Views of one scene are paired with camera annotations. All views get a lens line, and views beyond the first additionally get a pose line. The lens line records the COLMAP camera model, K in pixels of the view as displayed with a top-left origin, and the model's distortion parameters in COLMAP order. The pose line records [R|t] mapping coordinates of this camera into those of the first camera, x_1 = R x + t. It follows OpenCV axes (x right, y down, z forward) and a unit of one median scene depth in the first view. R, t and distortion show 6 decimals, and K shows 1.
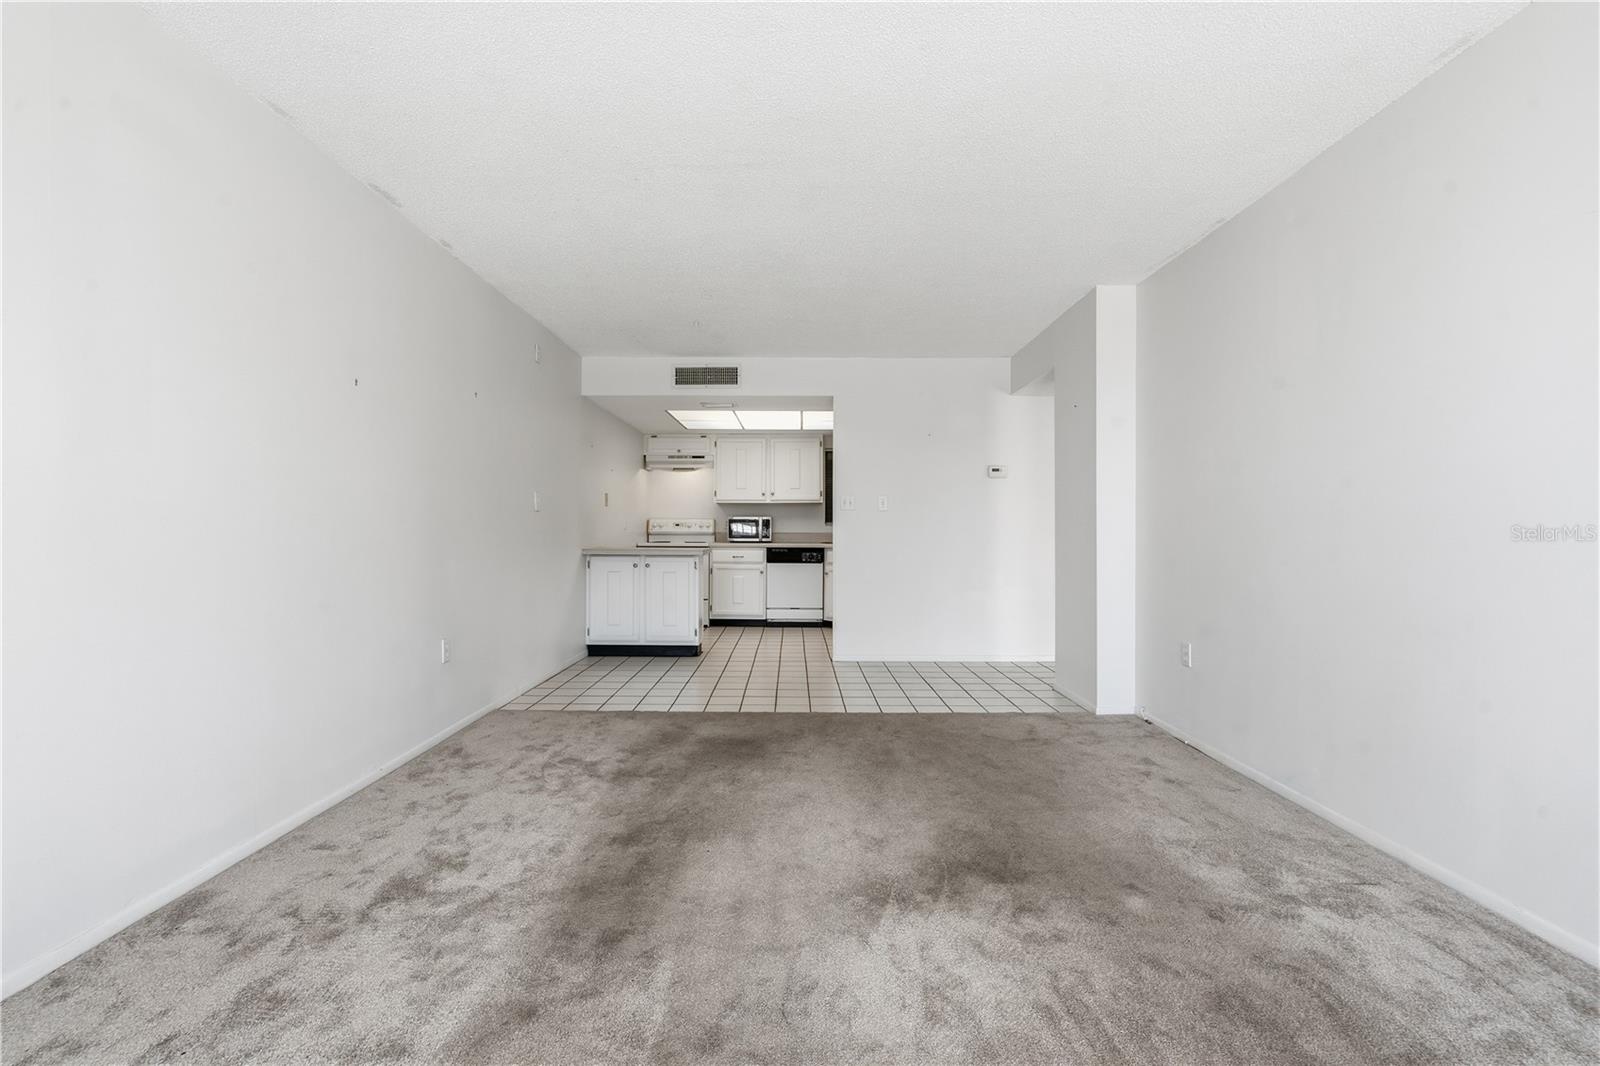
lens RADIAL K [[740.7, 0, 799.1], [0, 740.7, 525.4], [0, 0, 1]] dist [0.000231, 0.000075]
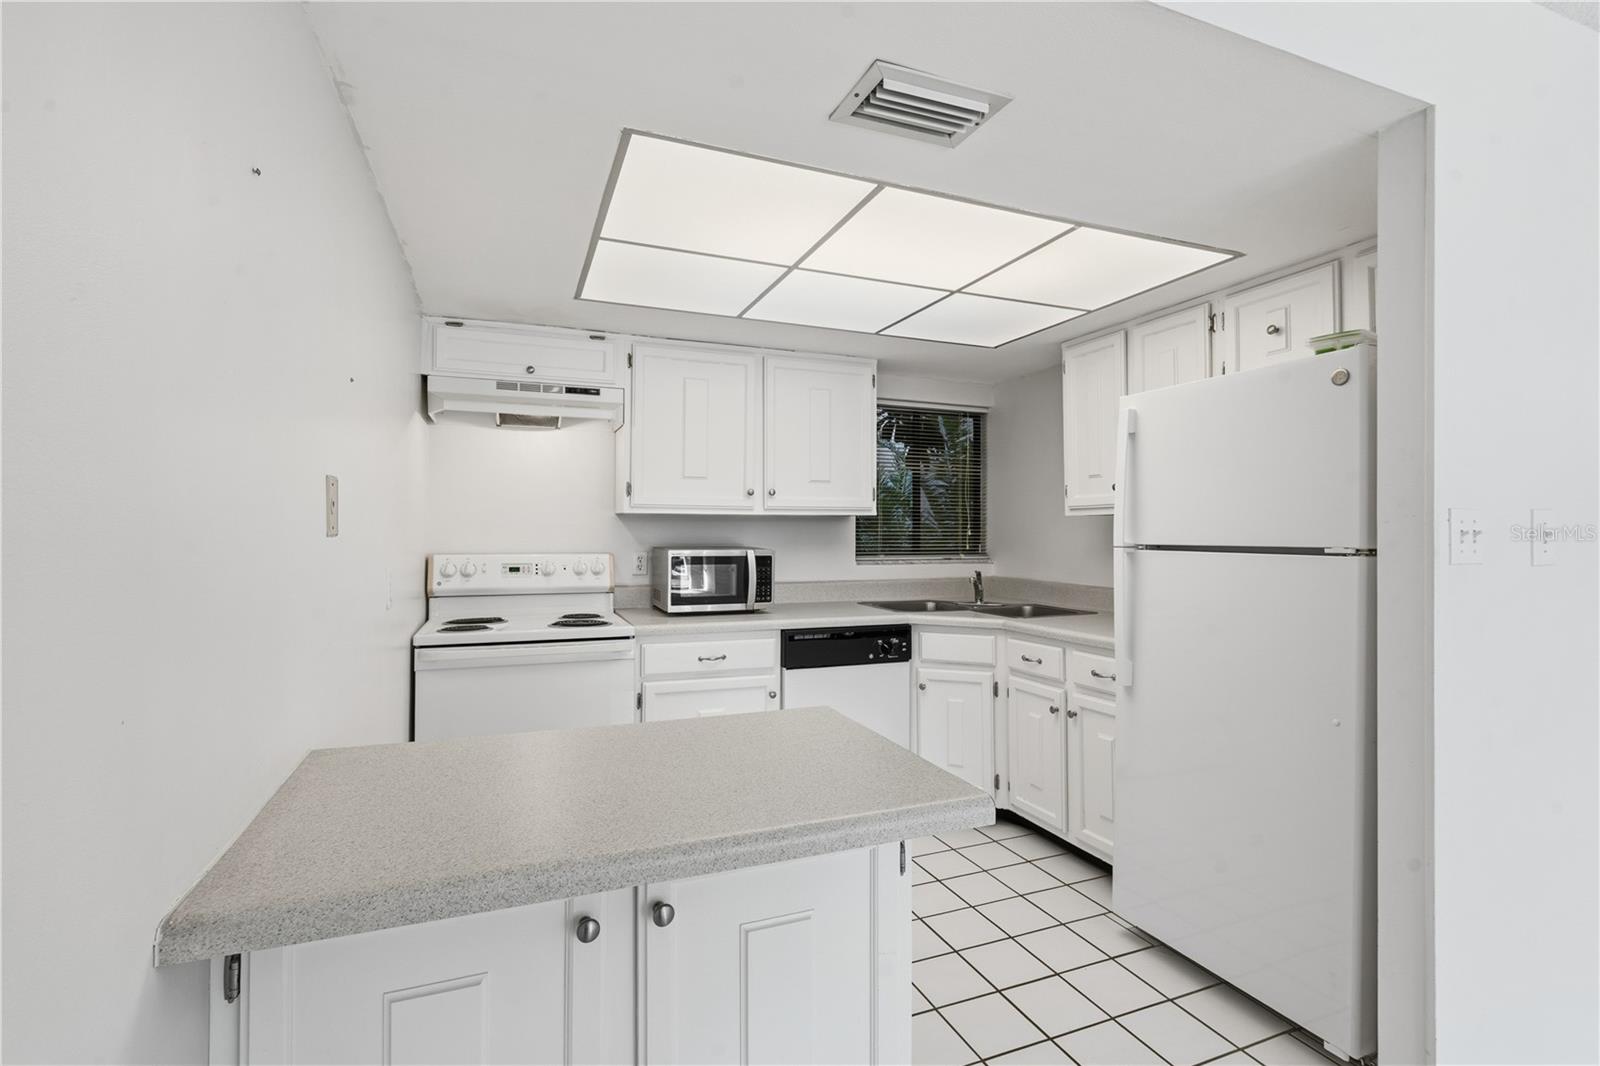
lens RADIAL K [[740.7, 0, 799.1], [0, 740.7, 525.4], [0, 0, 1]] dist [0.000231, 0.000075]
pose [[0.929215, 0.004391, 0.369514, -0.173082], [-0.003854, 0.999990, -0.002190, -0.023369], [-0.369520, 0.000611, 0.929223, 0.609578]]
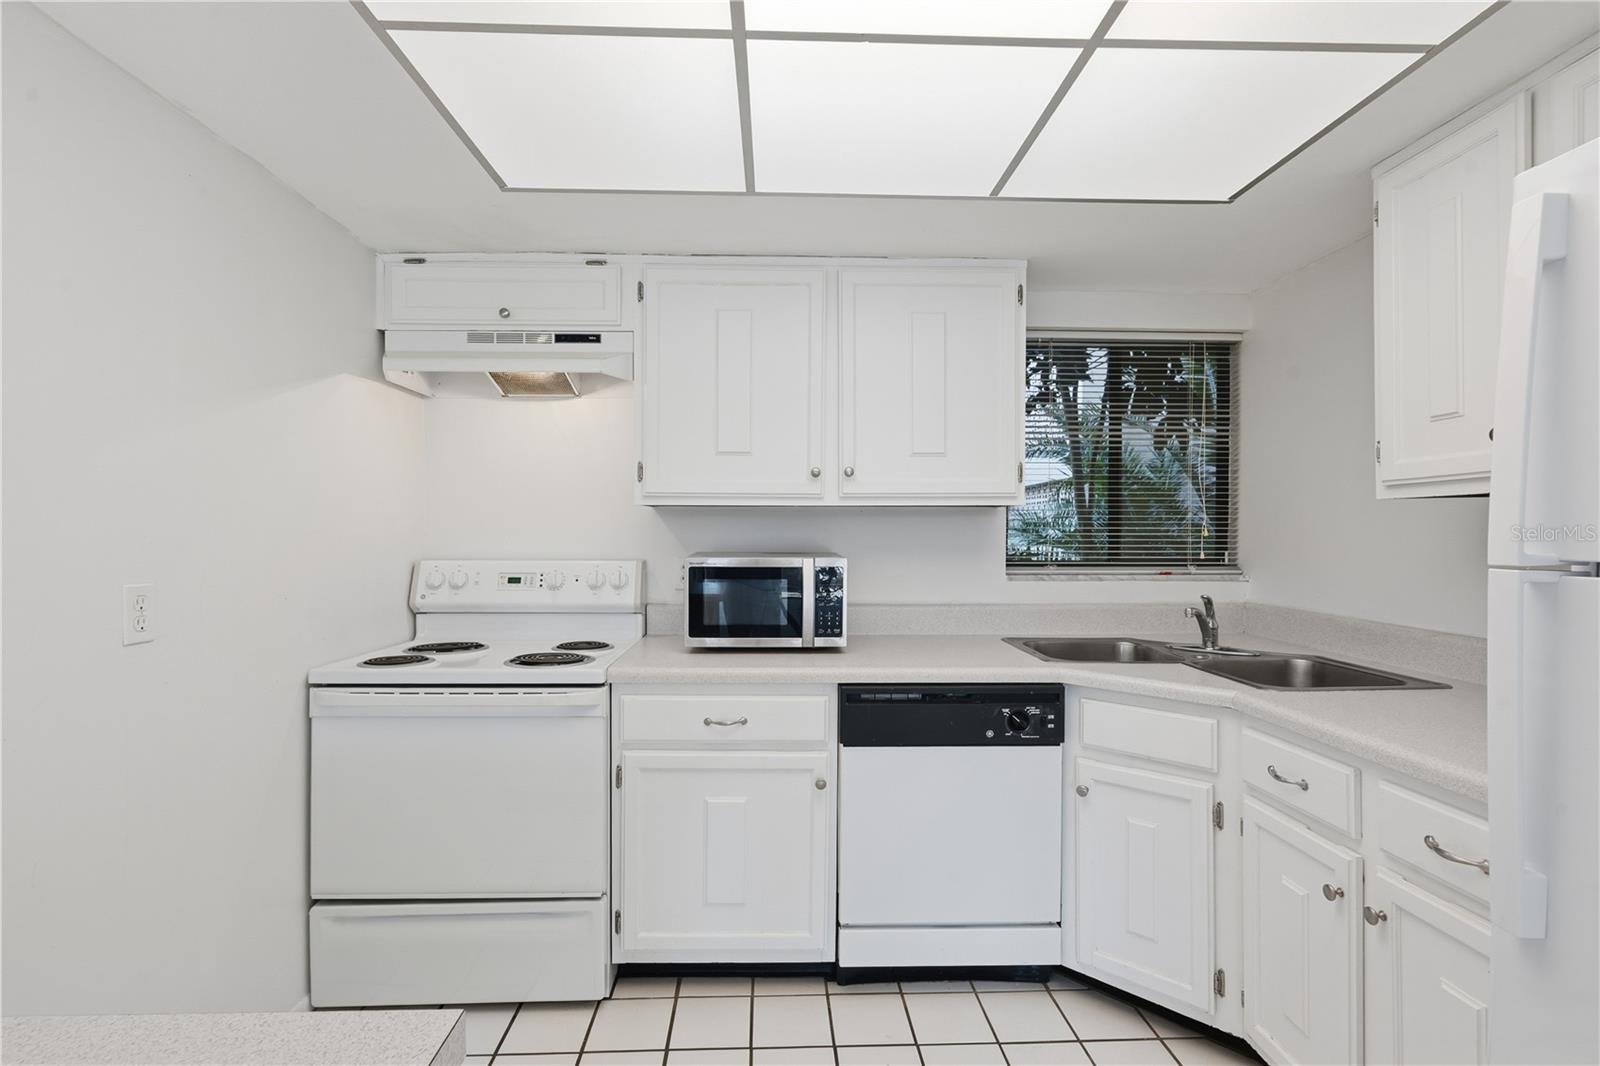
lens RADIAL K [[746.8, 0, 797.9], [0, 746.8, 540.9], [0, 0, 1]] dist [0.001674, 0.000209]
pose [[0.999570, -0.000179, 0.029317, -0.062596], [-0.000340, 0.999843, 0.017718, -0.021918], [-0.029316, -0.017720, 0.999413, 0.720047]]
